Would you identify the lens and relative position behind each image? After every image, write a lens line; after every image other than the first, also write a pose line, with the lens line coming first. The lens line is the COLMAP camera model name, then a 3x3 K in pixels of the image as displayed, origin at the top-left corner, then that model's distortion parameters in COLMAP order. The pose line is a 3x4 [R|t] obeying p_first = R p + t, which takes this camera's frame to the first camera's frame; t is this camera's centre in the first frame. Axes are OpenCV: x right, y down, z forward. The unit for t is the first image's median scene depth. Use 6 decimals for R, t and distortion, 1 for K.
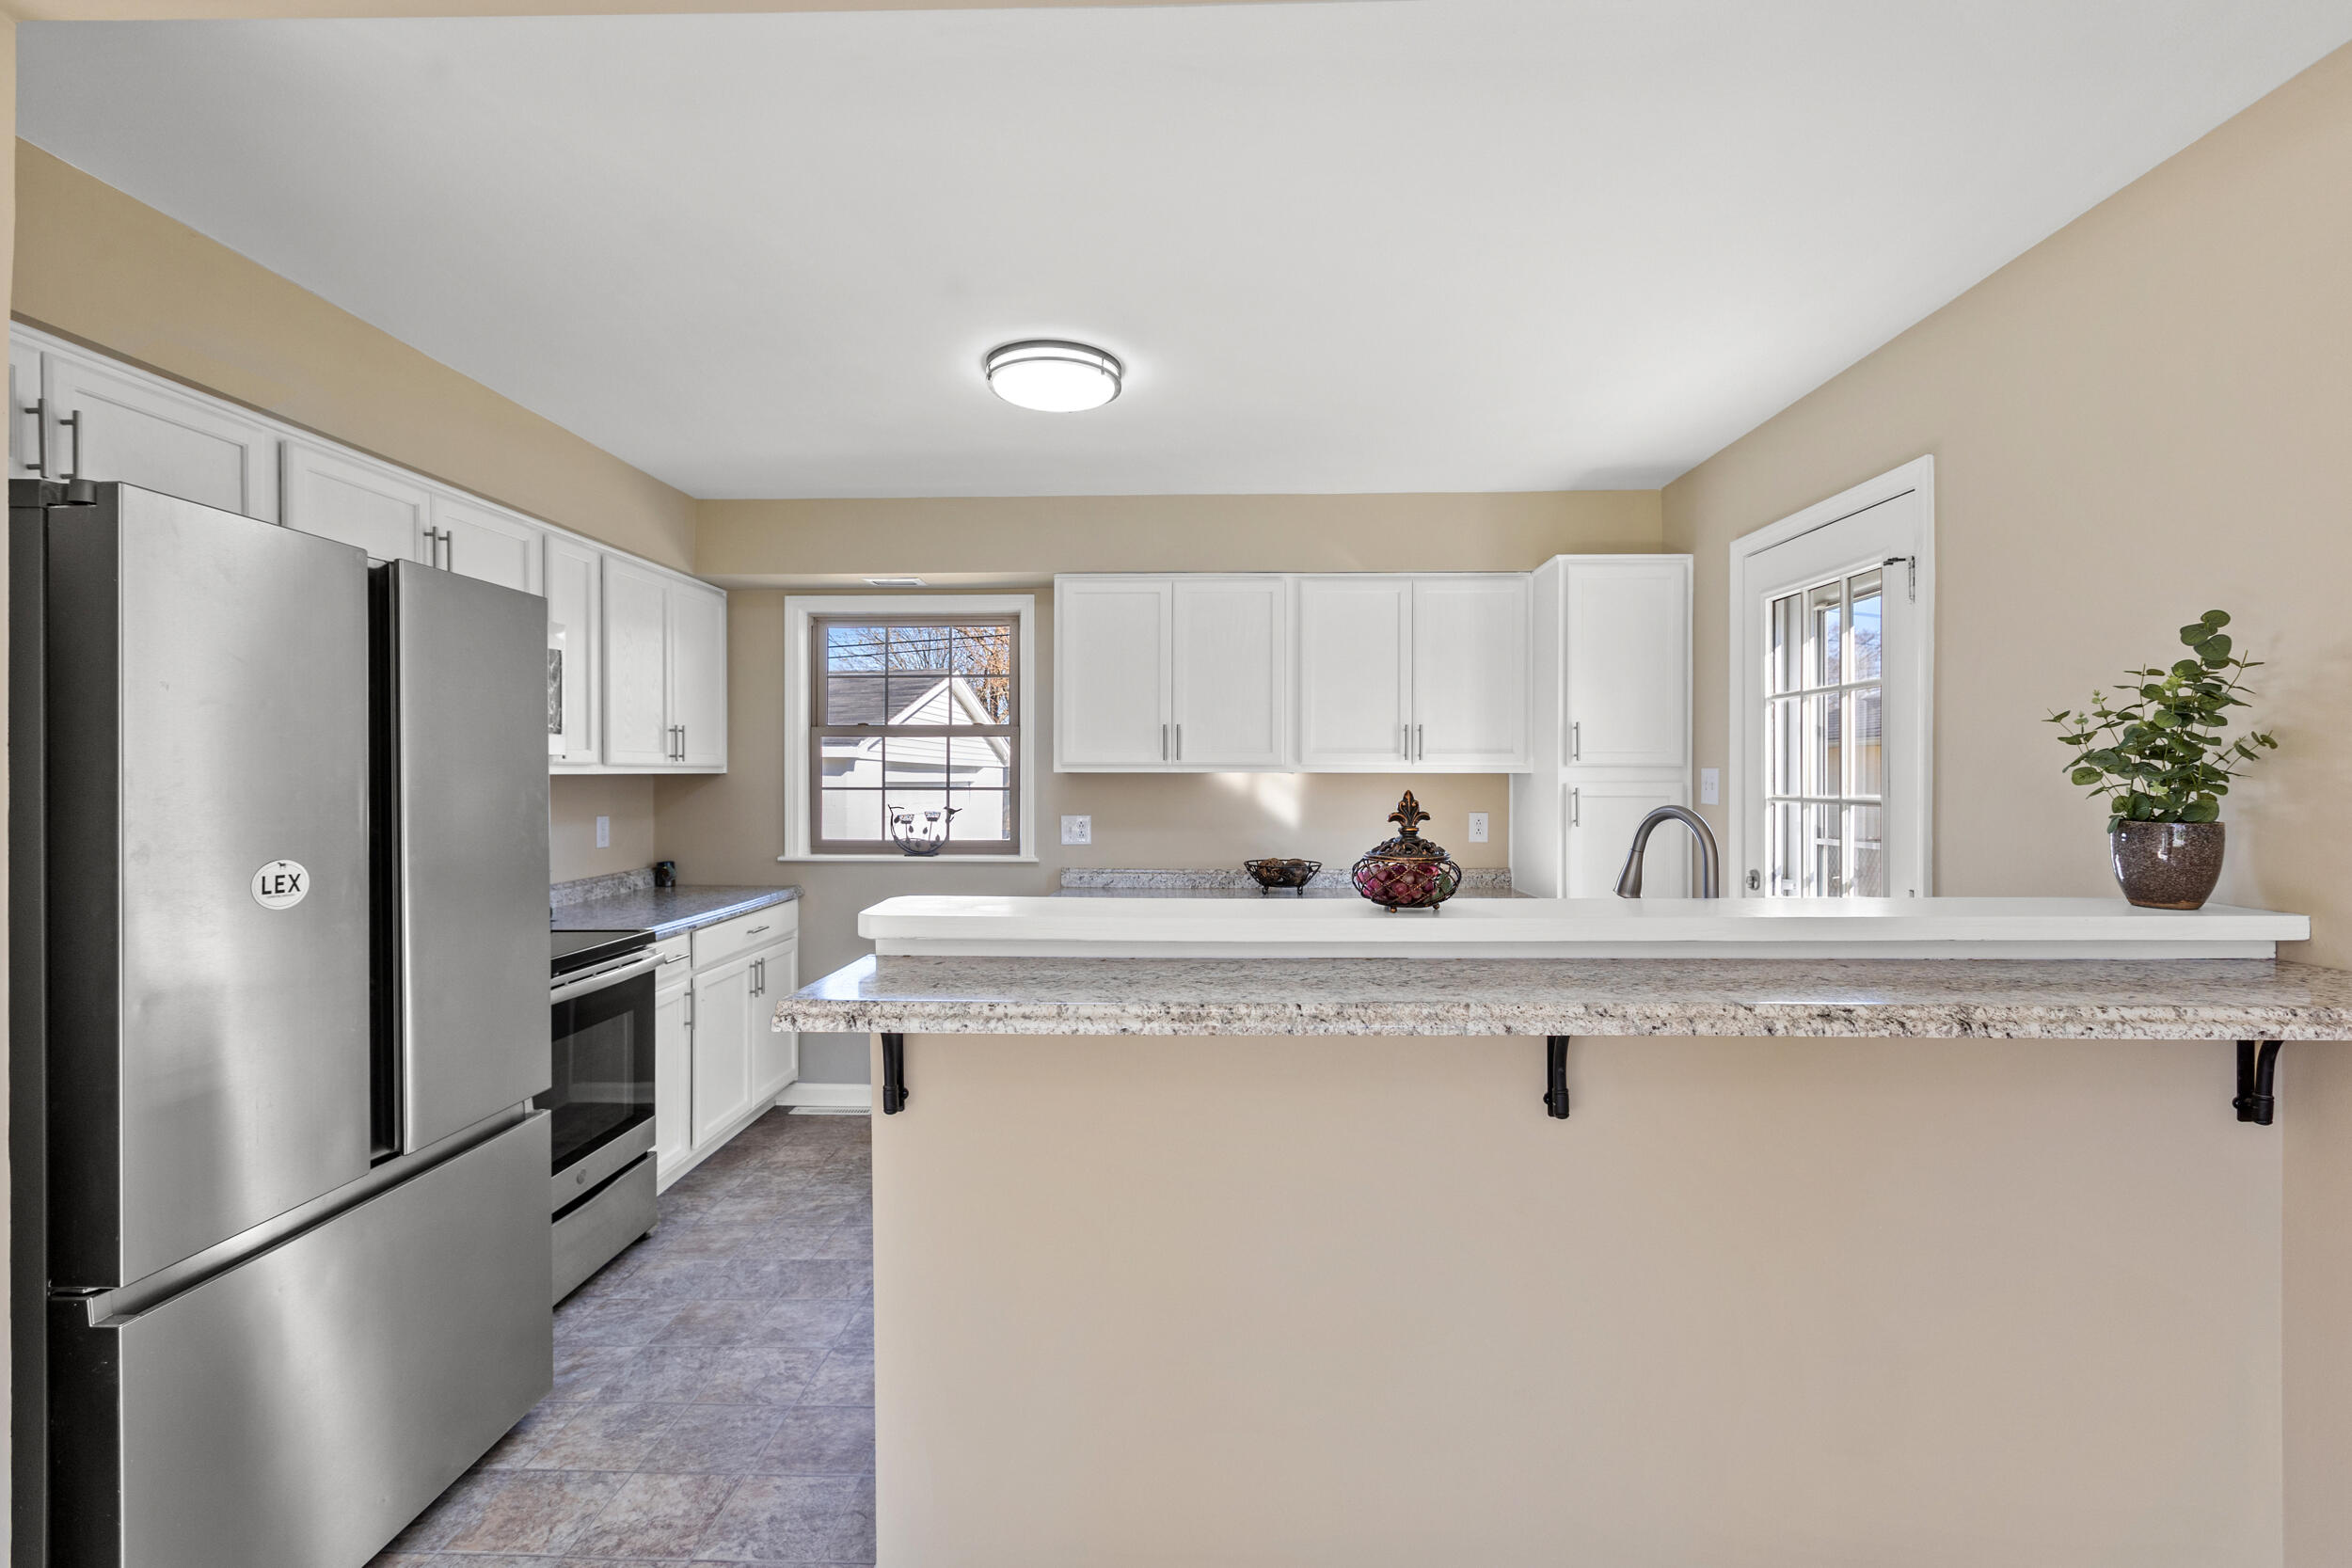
lens RADIAL K [[1066.5, 0, 1184.7], [0, 1066.5, 779.3], [0, 0, 1]] dist [0.000922, 0.000435]
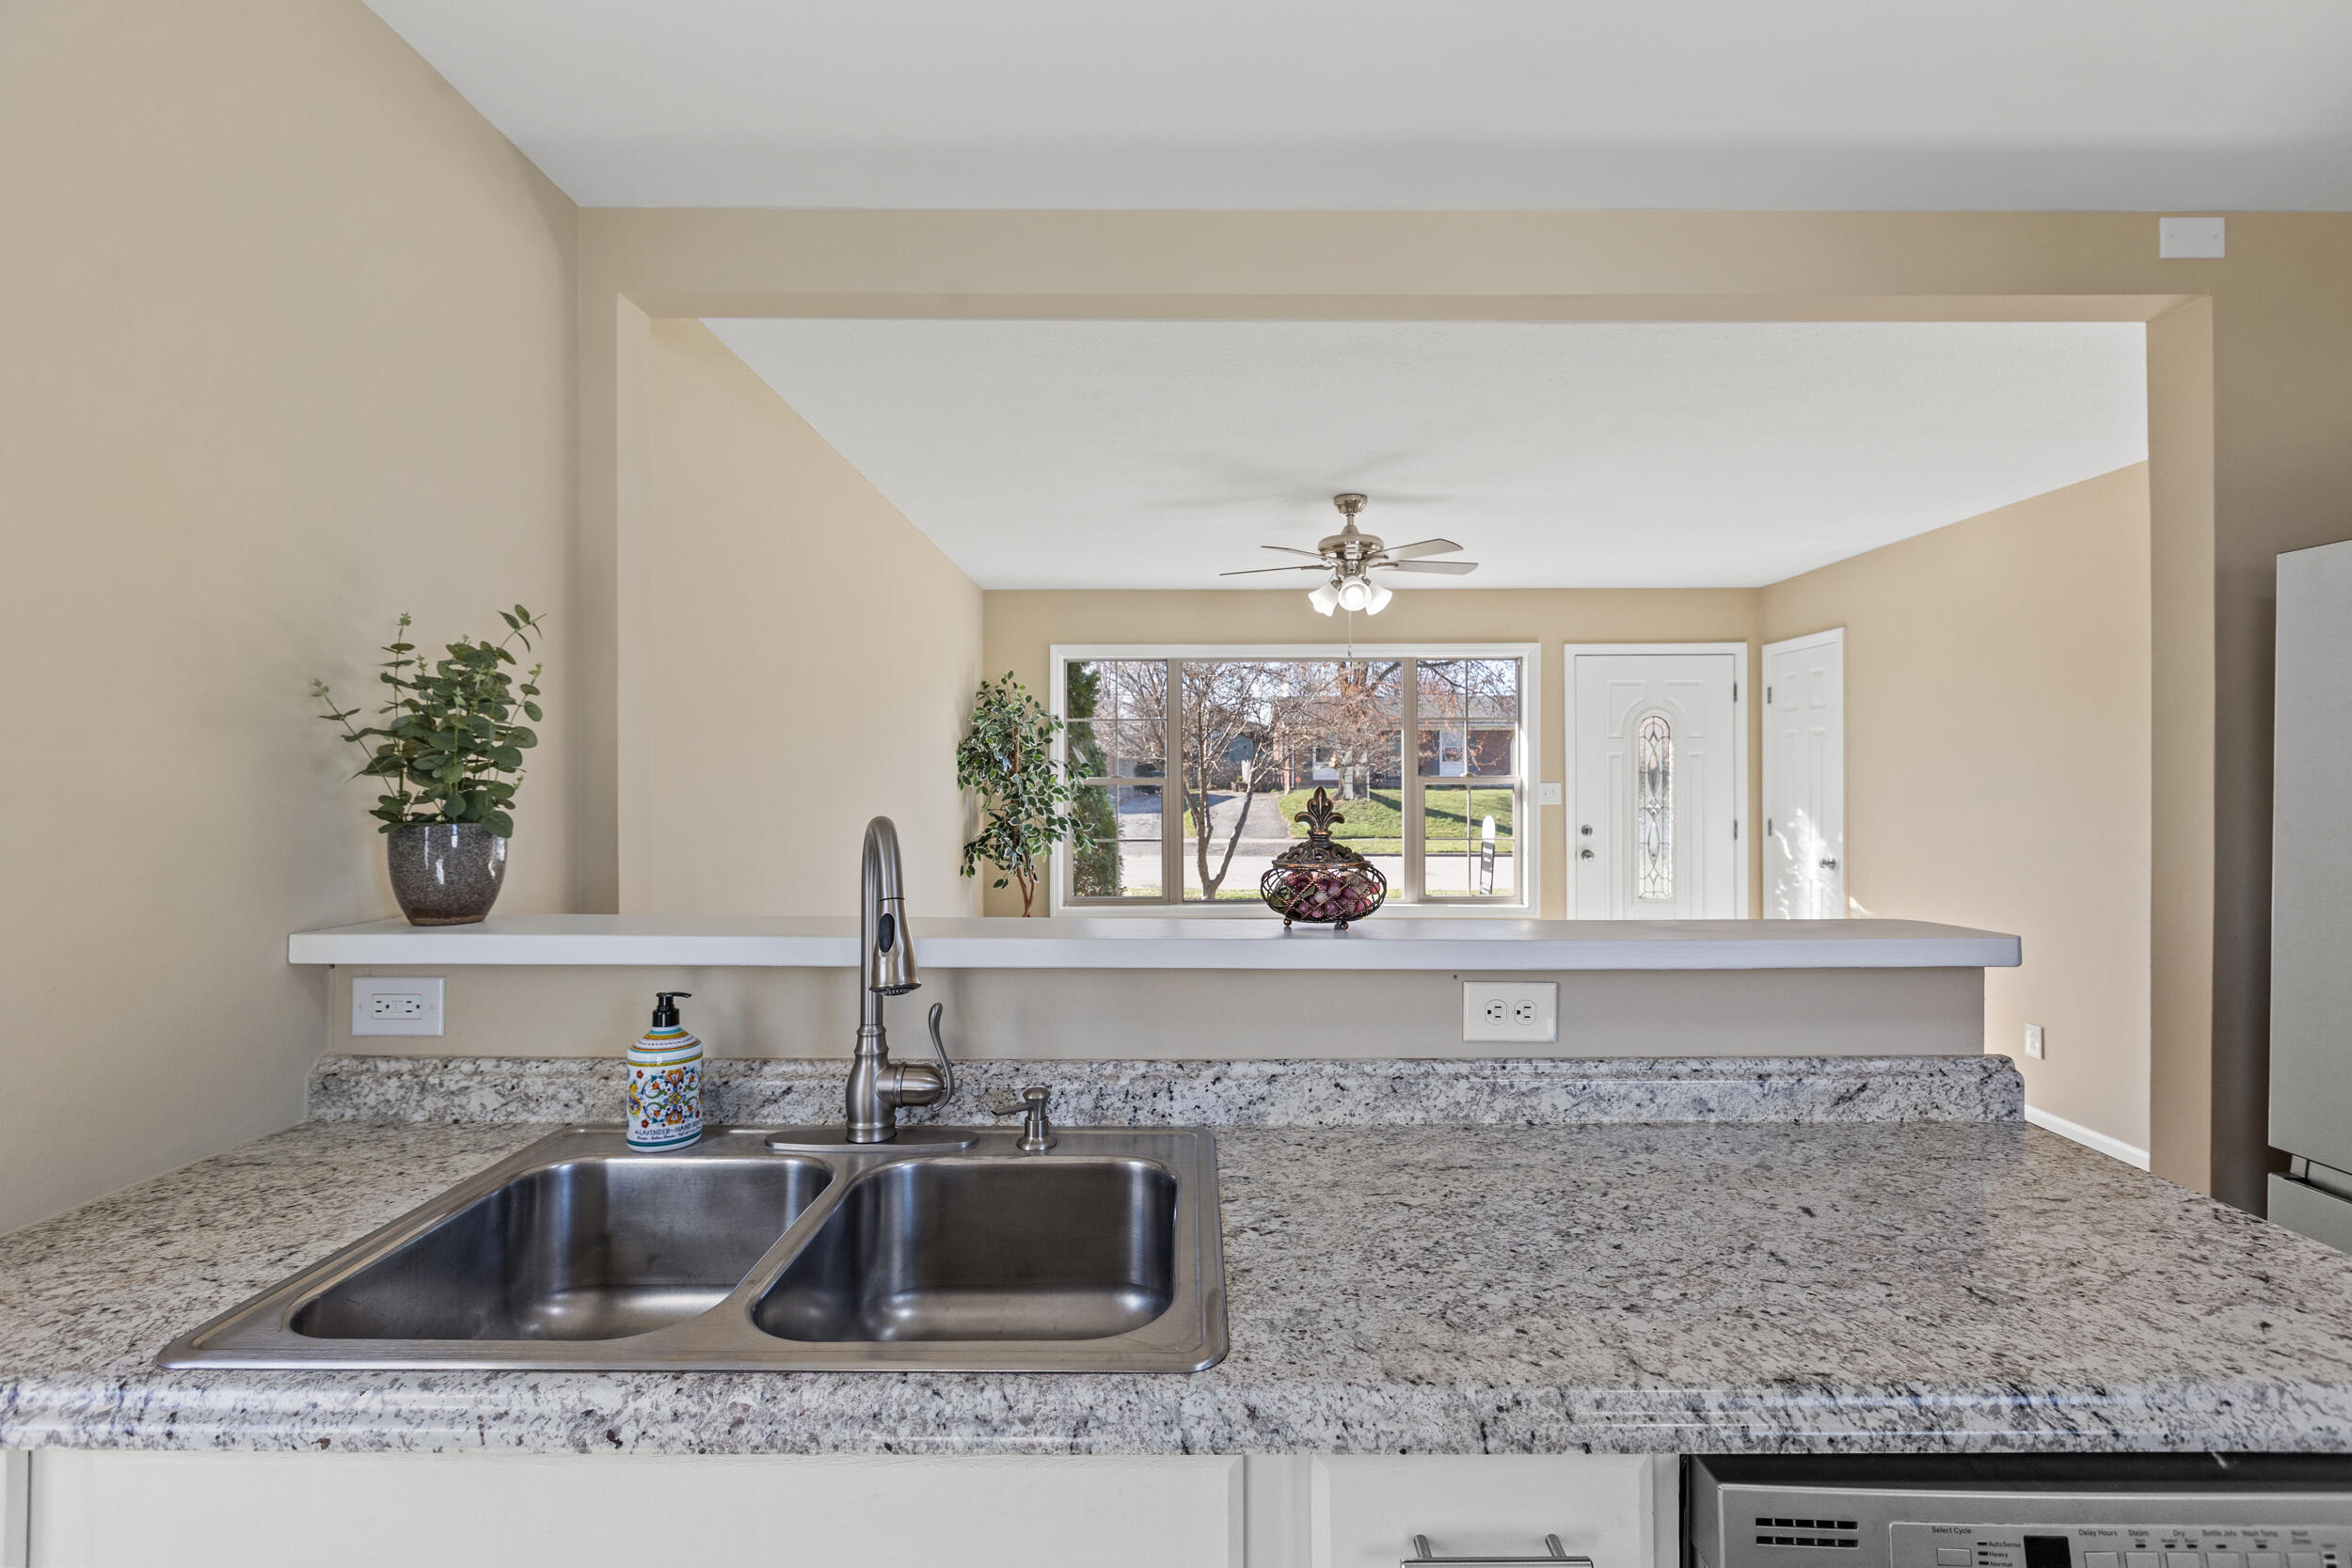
lens RADIAL K [[1045.0, 0, 1186.1], [0, 1045.0, 778.8], [0, 0, 1]] dist [0.001349, 0.000543]
pose [[-0.999578, 0.000500, -0.029059, 0.234032], [0.000430, 0.999997, 0.002396, 0.001458], [0.029060, 0.002382, -0.999575, 1.263545]]
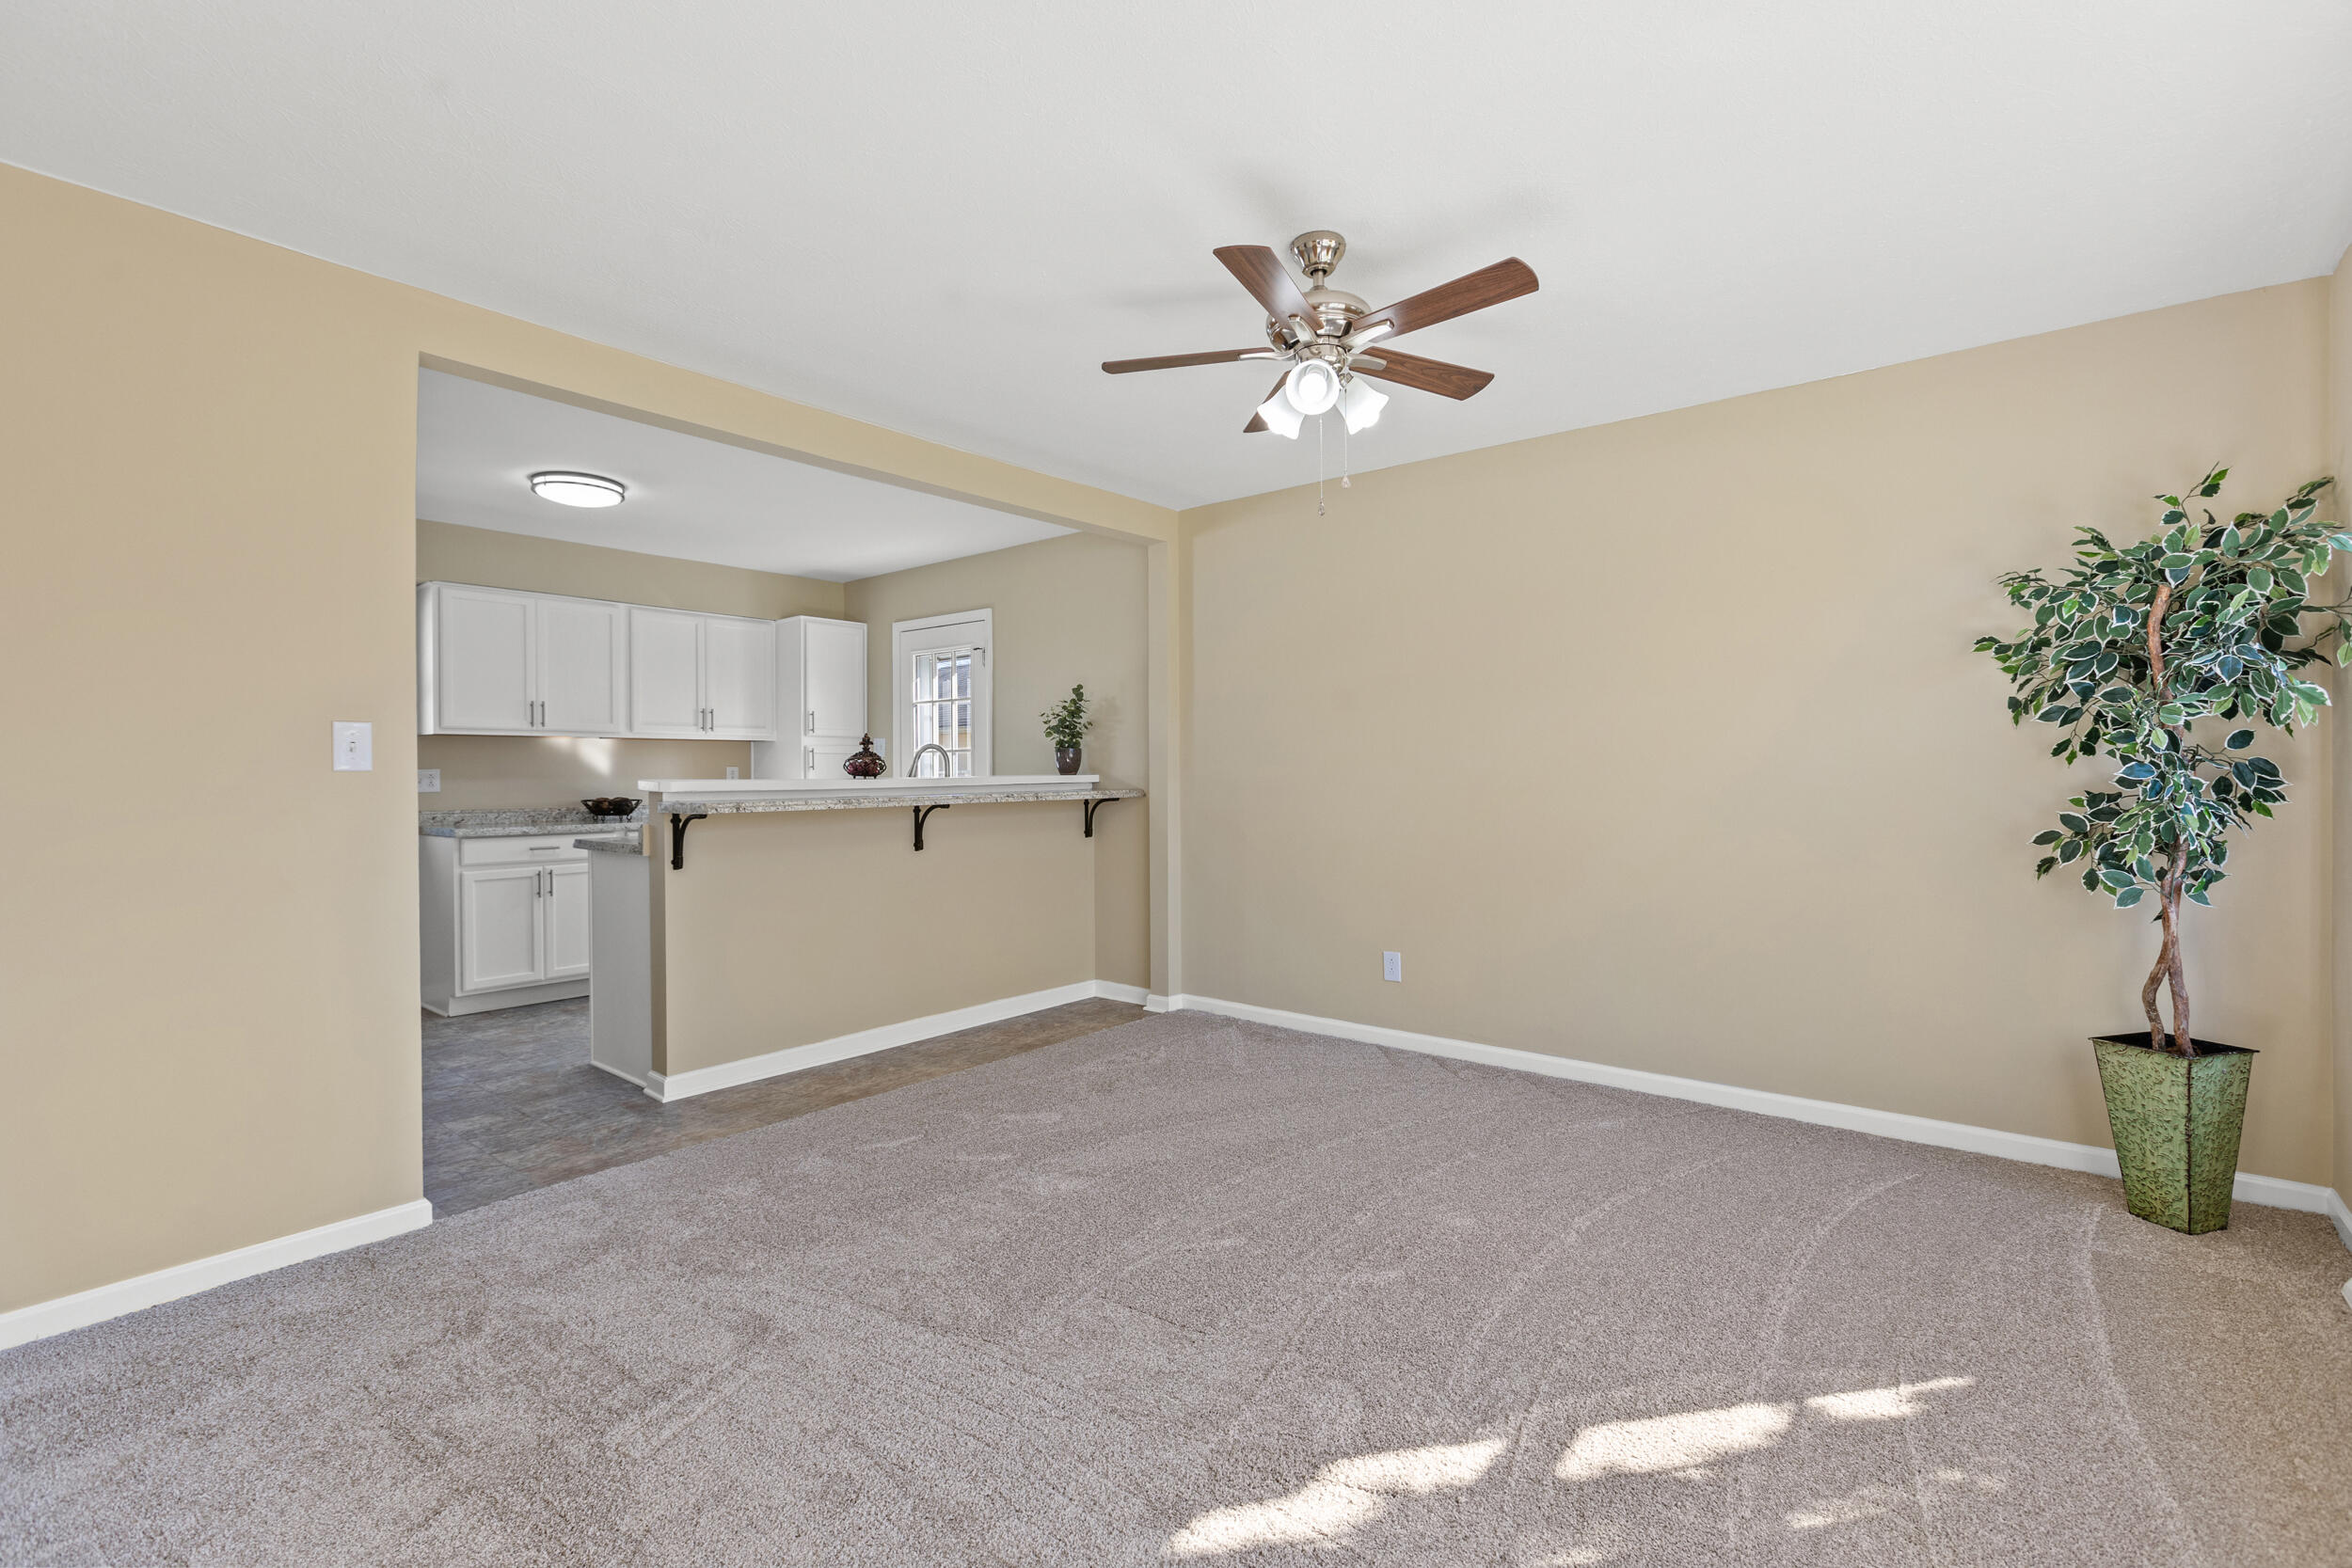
lens RADIAL K [[1045.0, 0, 1186.1], [0, 1045.0, 778.8], [0, 0, 1]] dist [0.001349, 0.000543]
pose [[0.609020, -0.010553, 0.793085, -0.927603], [0.008182, 0.999942, 0.007022, 0.076682], [-0.793113, 0.002213, 0.609071, -0.815728]]
